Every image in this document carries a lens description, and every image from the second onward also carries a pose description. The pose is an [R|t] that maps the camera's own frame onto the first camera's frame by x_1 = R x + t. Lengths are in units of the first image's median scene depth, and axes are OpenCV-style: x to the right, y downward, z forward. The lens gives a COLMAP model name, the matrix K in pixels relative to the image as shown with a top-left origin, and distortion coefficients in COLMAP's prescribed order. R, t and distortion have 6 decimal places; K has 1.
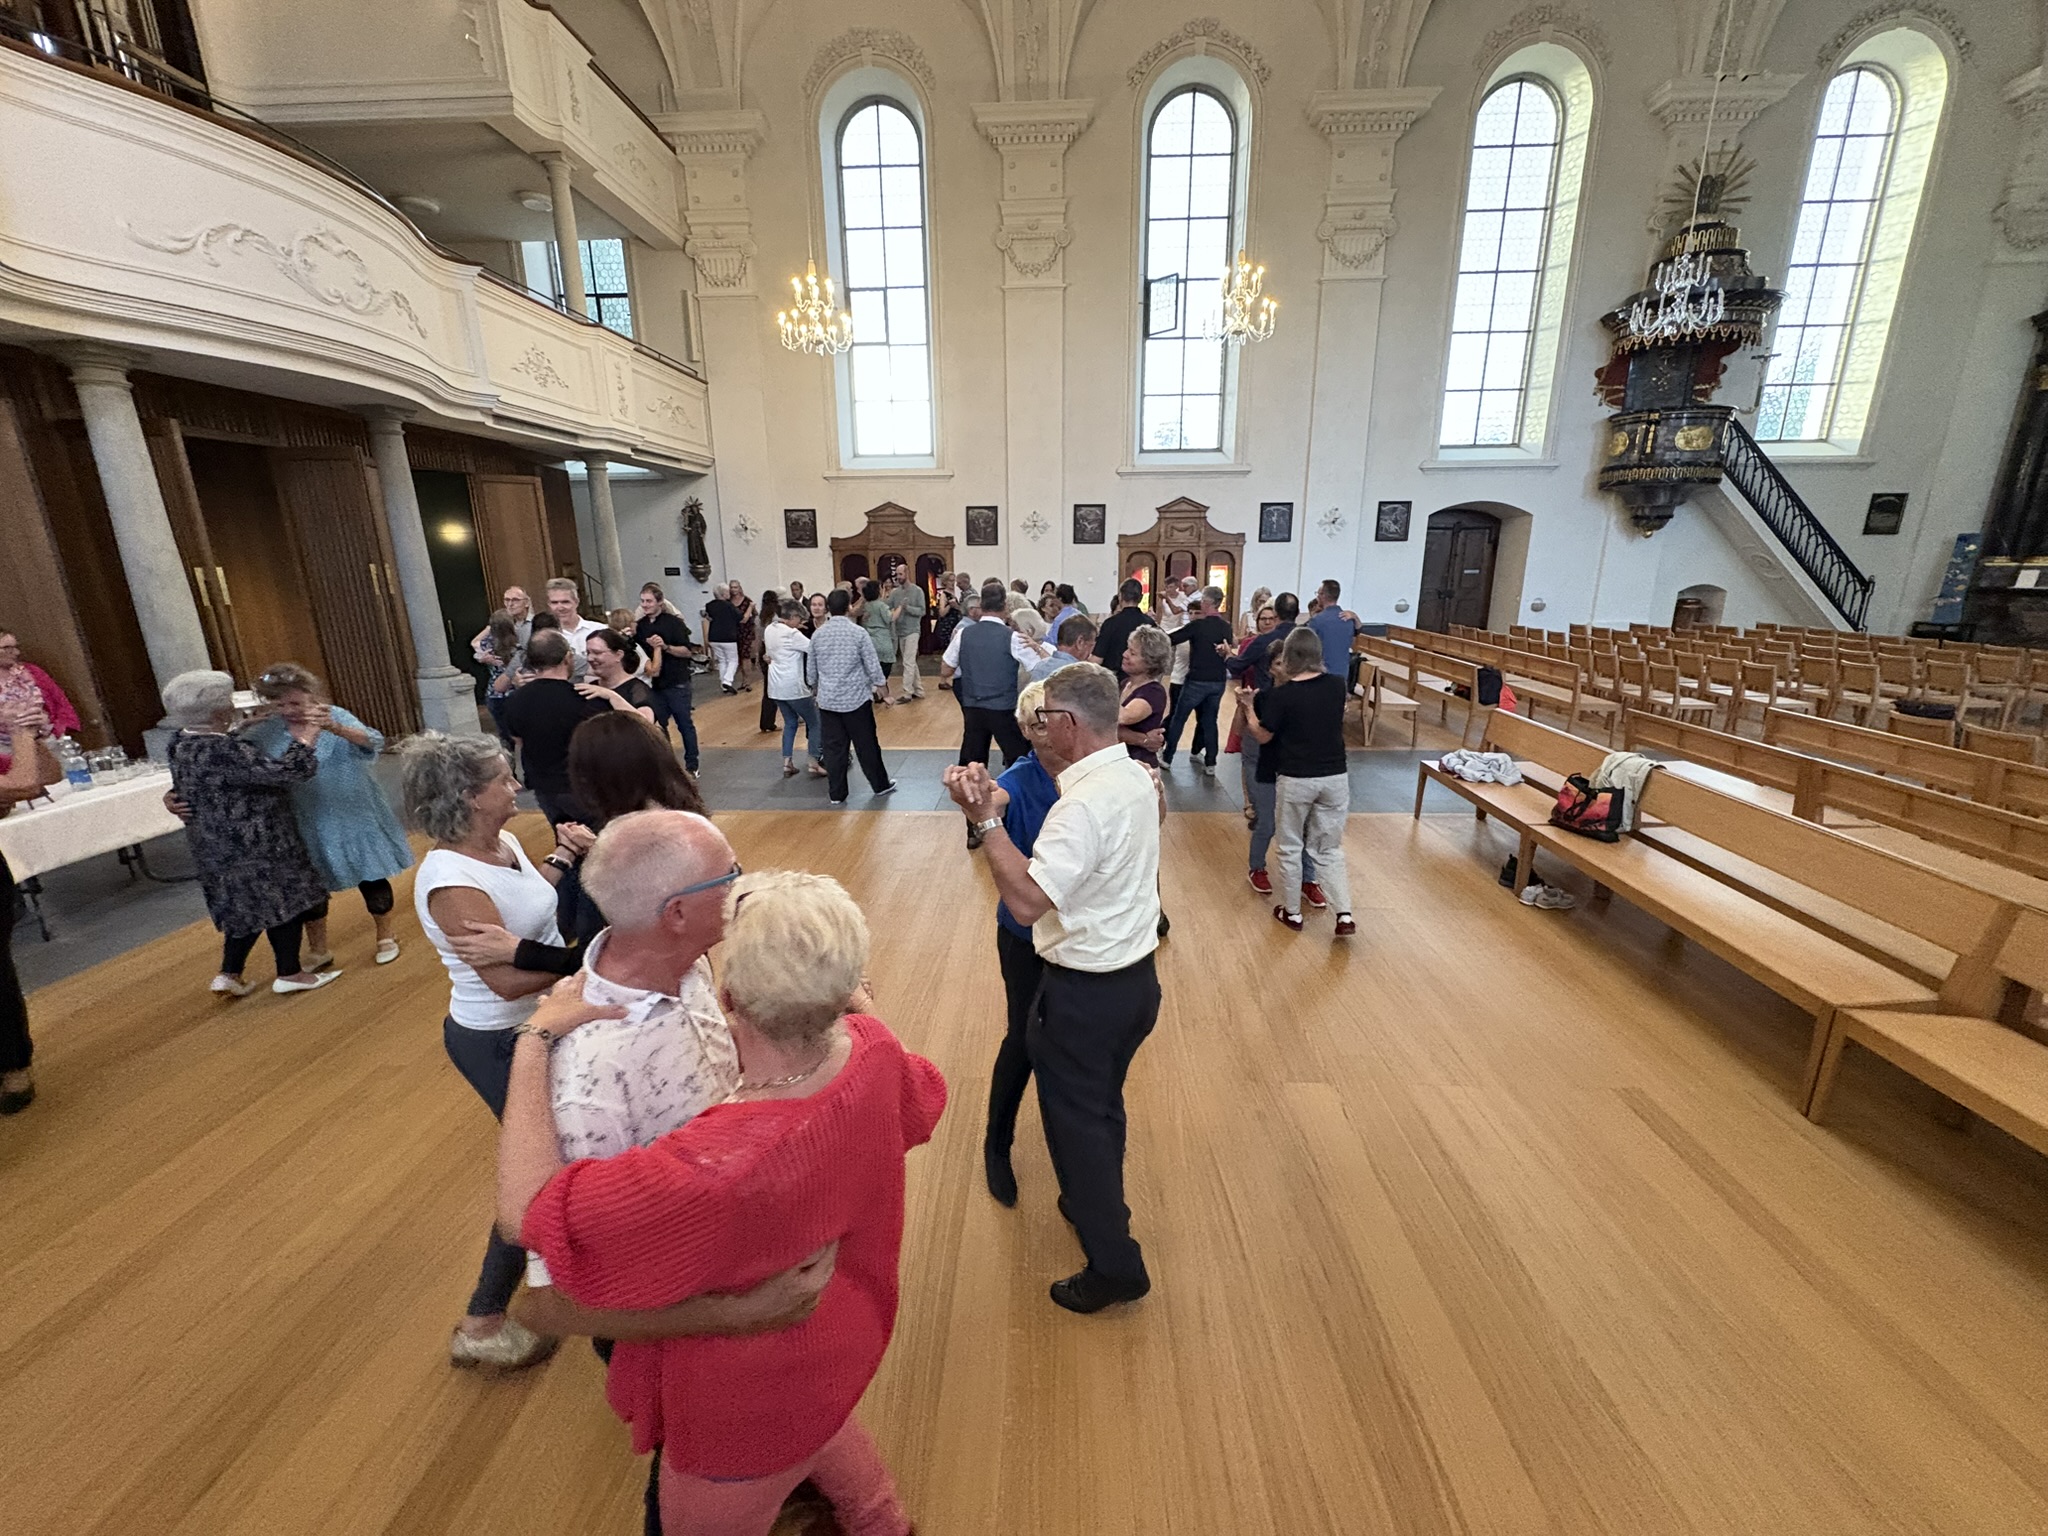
lens RADIAL K [[813.2, 0, 1020.0], [0, 813.2, 764.0], [0, 0, 1]] dist [0.002455, -0.000654]
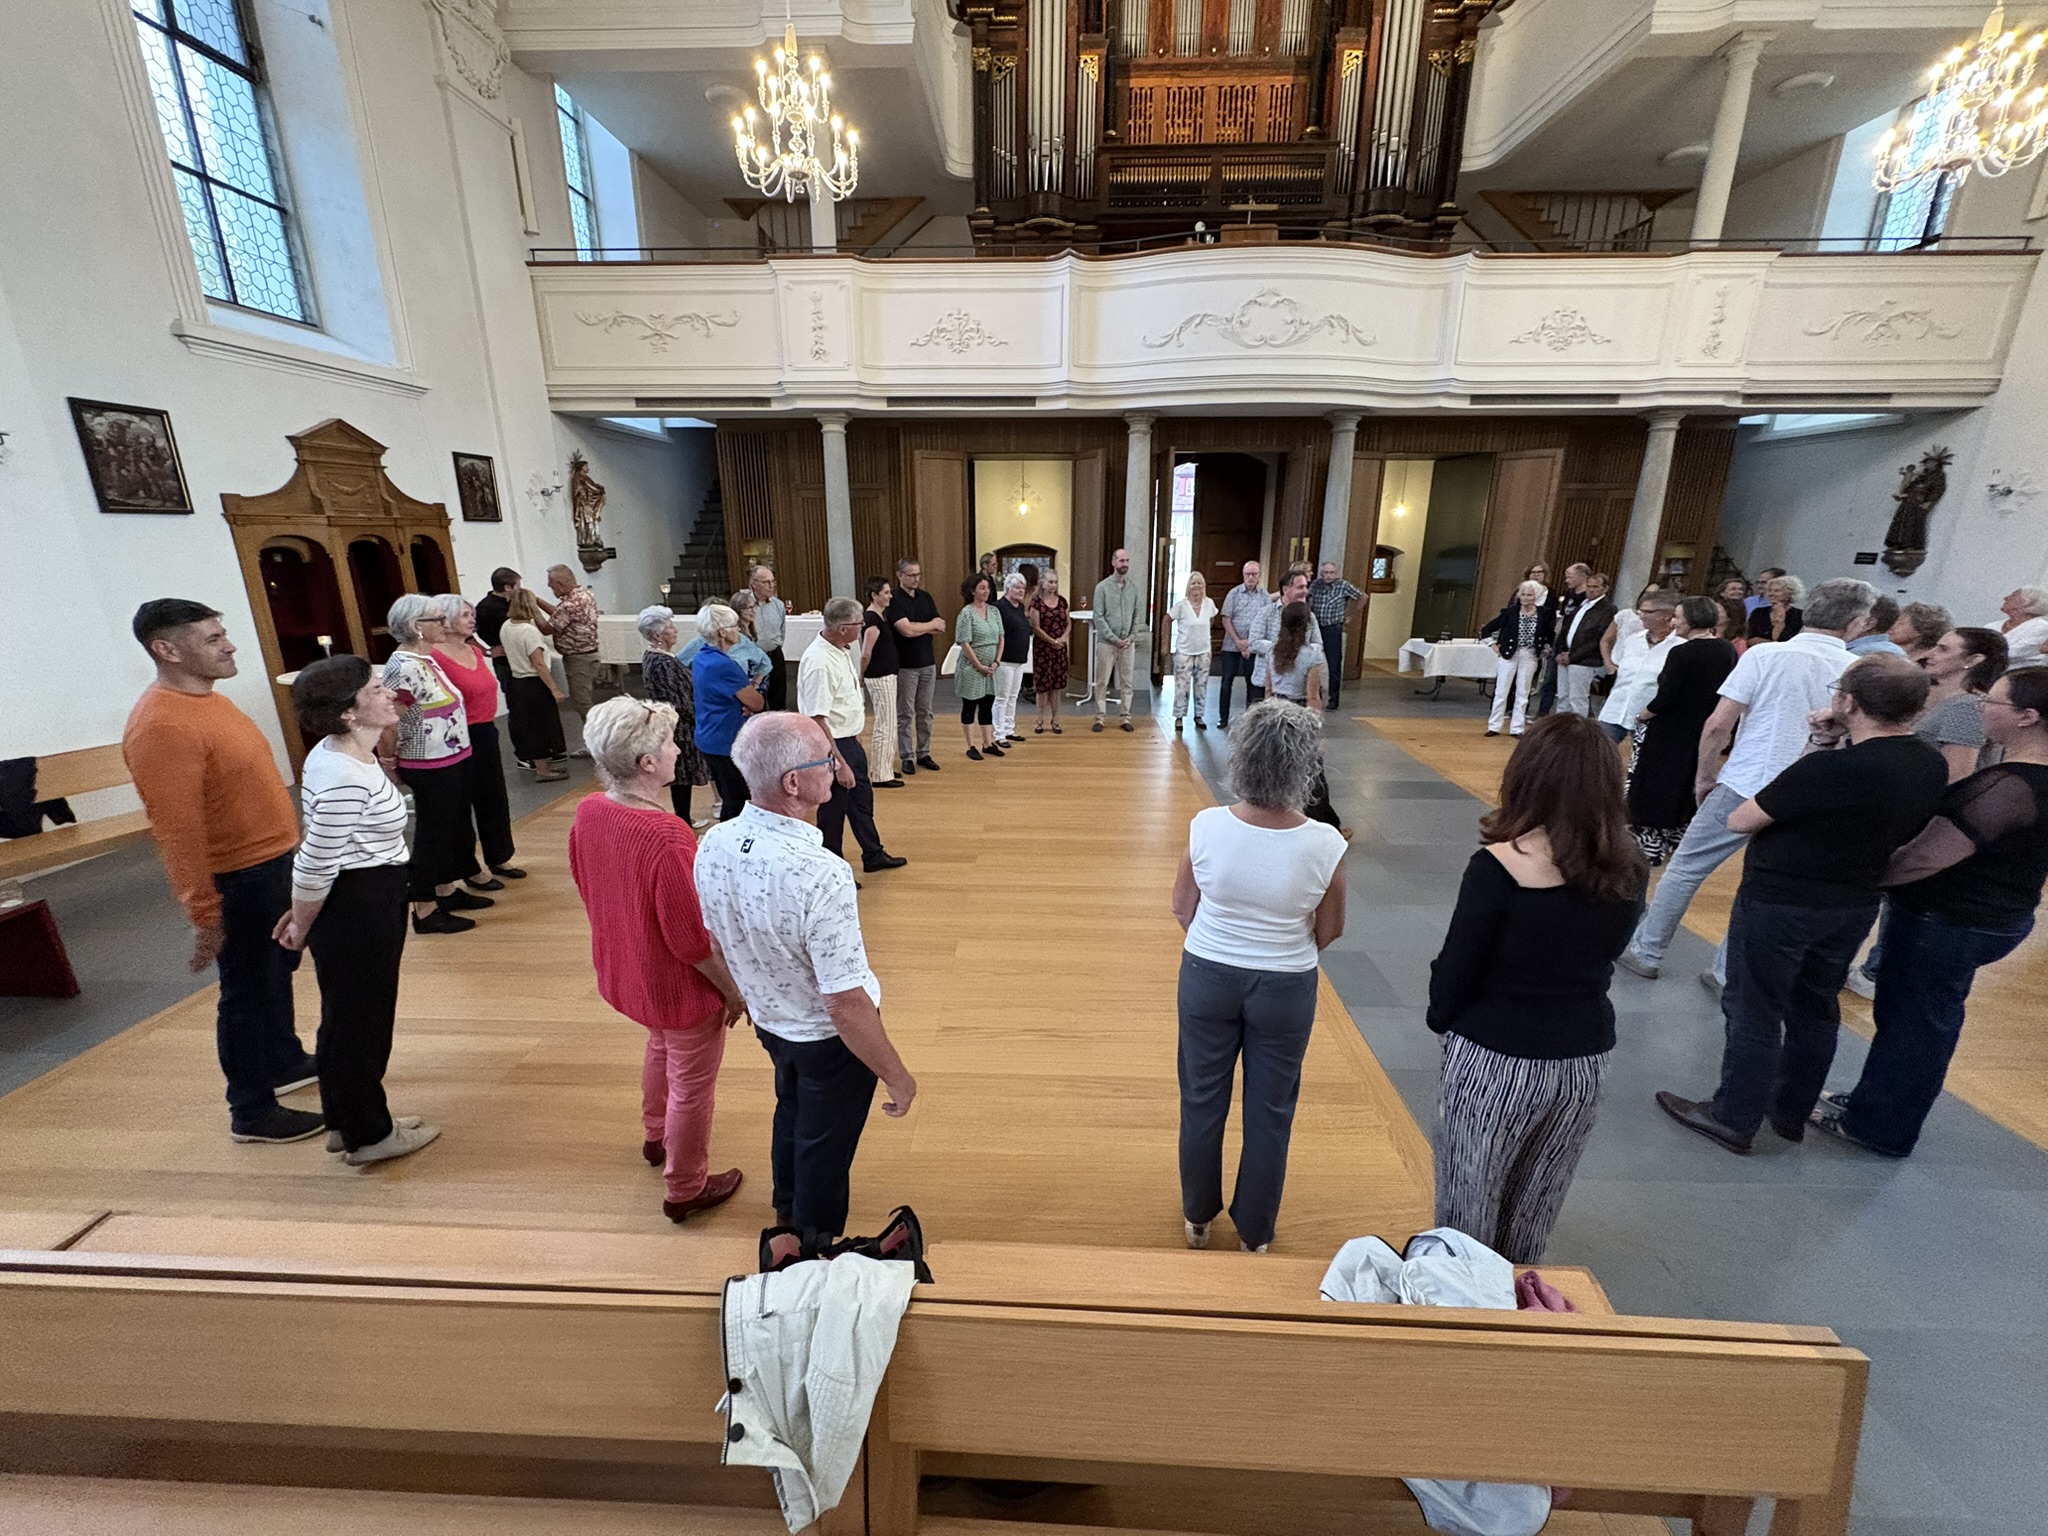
lens RADIAL K [[813.2, 0, 1032.6], [0, 813.2, 766.3], [0, 0, 1]] dist [0.002455, -0.000654]
pose [[0.017609, 0.288884, -0.957202, 0.394622], [-0.255728, 0.926809, 0.275006, -0.112921], [0.966588, 0.239941, 0.090196, 0.404608]]
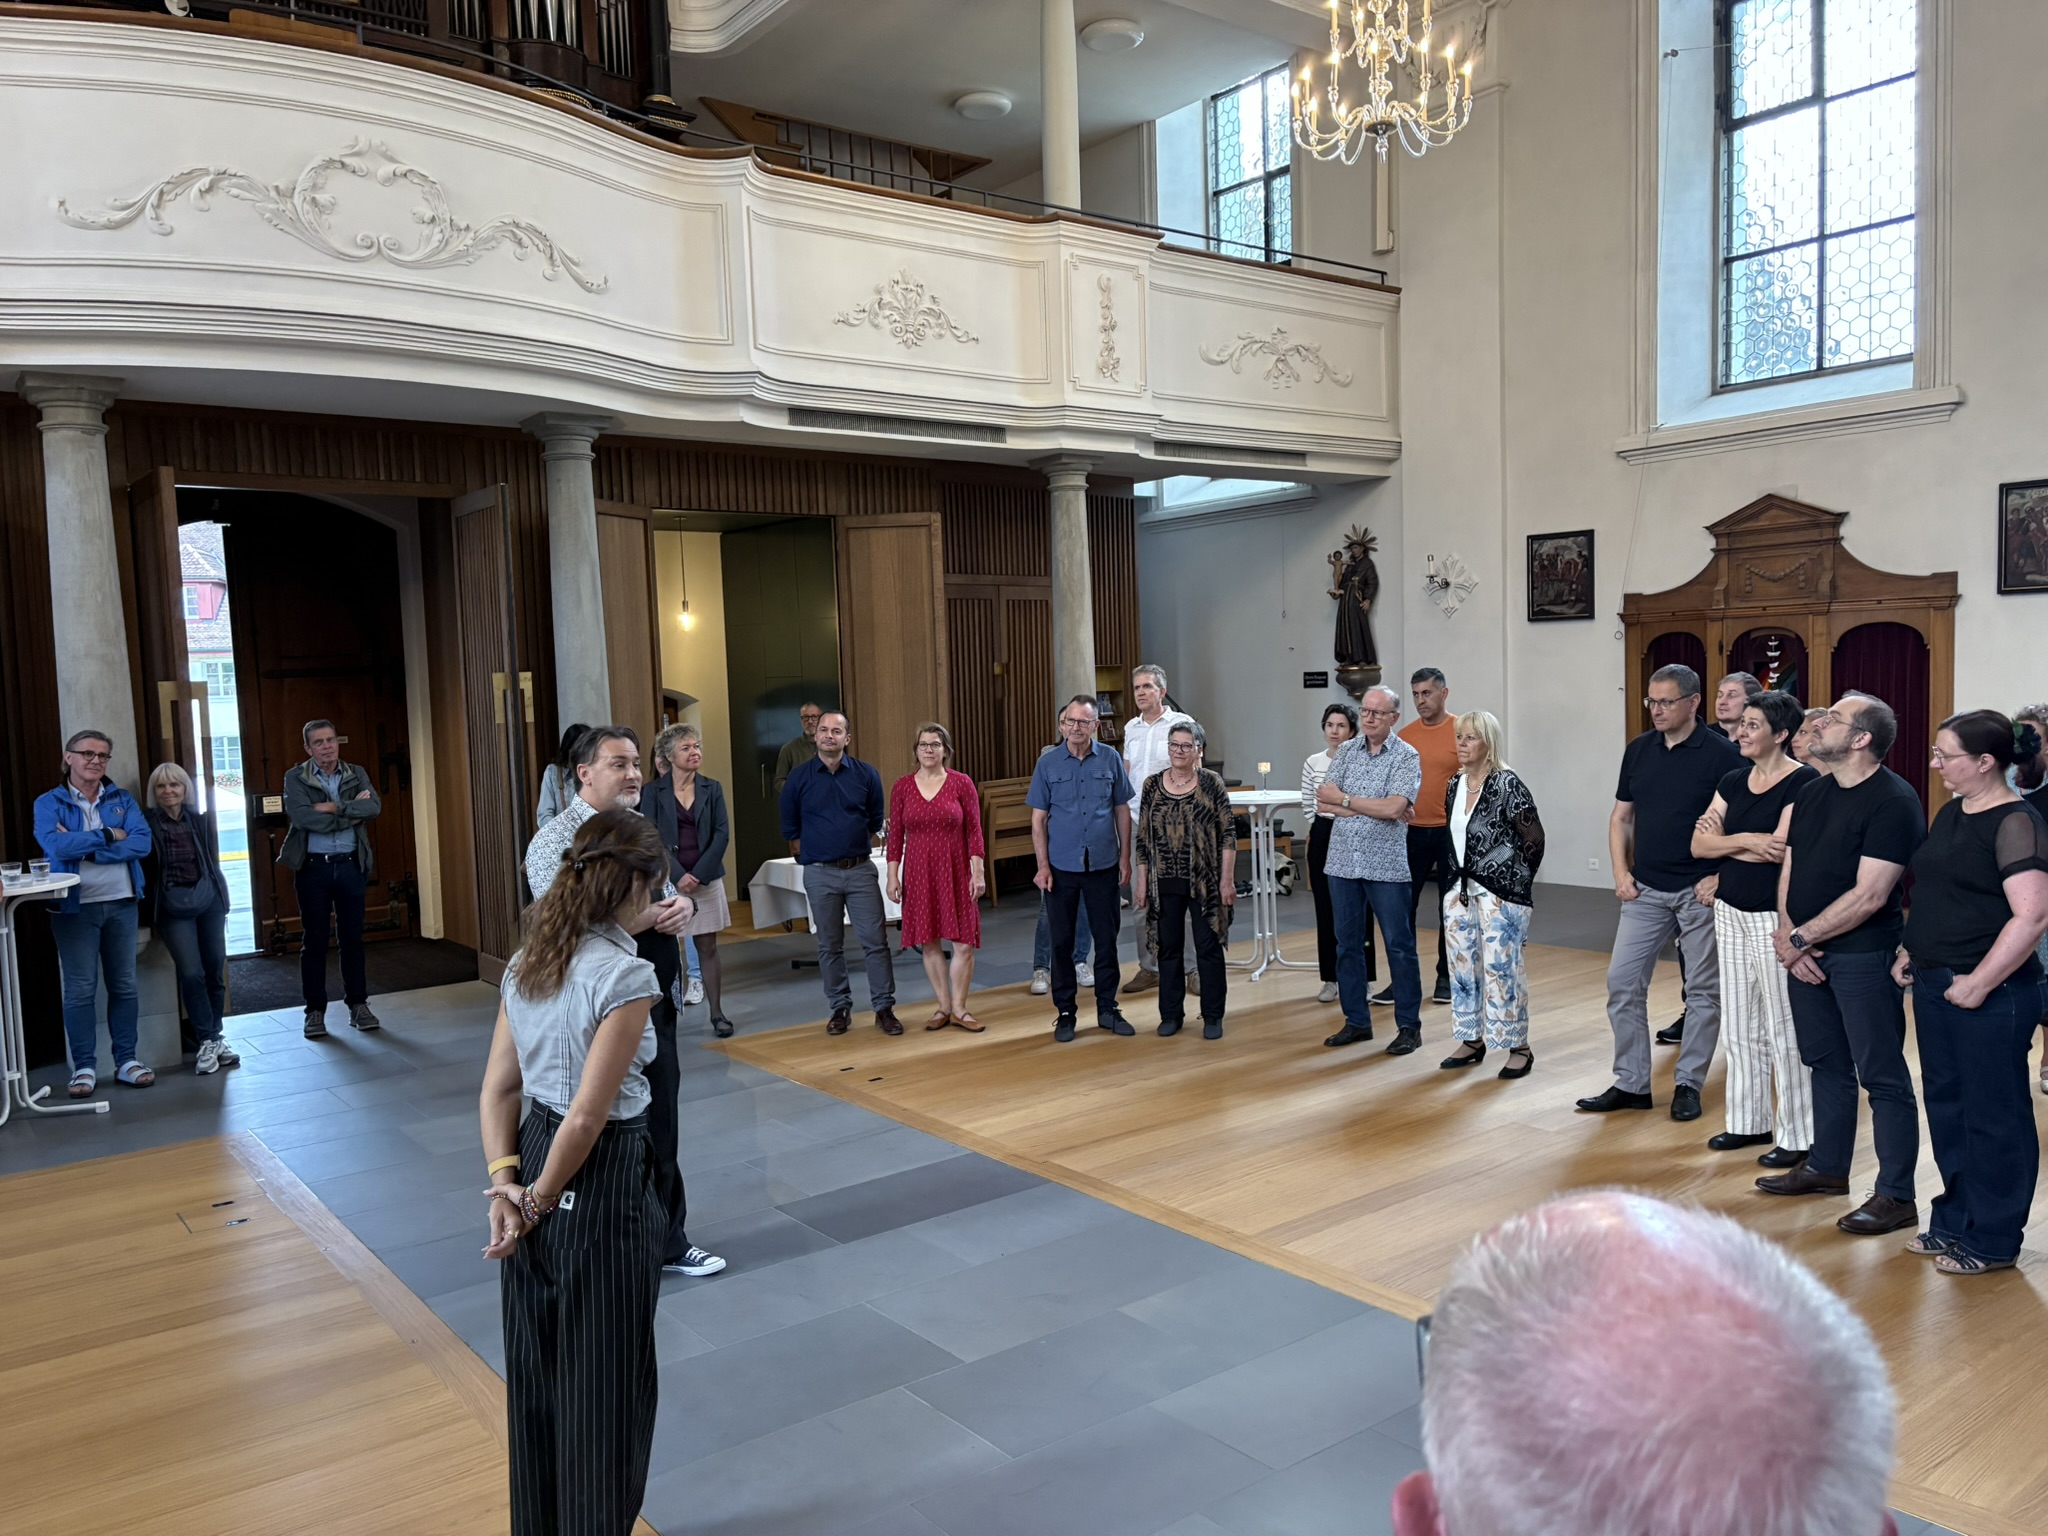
lens RADIAL K [[1528.7, 0, 1027.4], [0, 1528.7, 785.9], [0, 0, 1]] dist [0.019124, -0.010043]
pose [[0.647762, 0.044689, -0.760531, 0.221079], [-0.166141, 0.982537, -0.083772, -0.097493], [0.743506, 0.180620, 0.643875, 0.416927]]
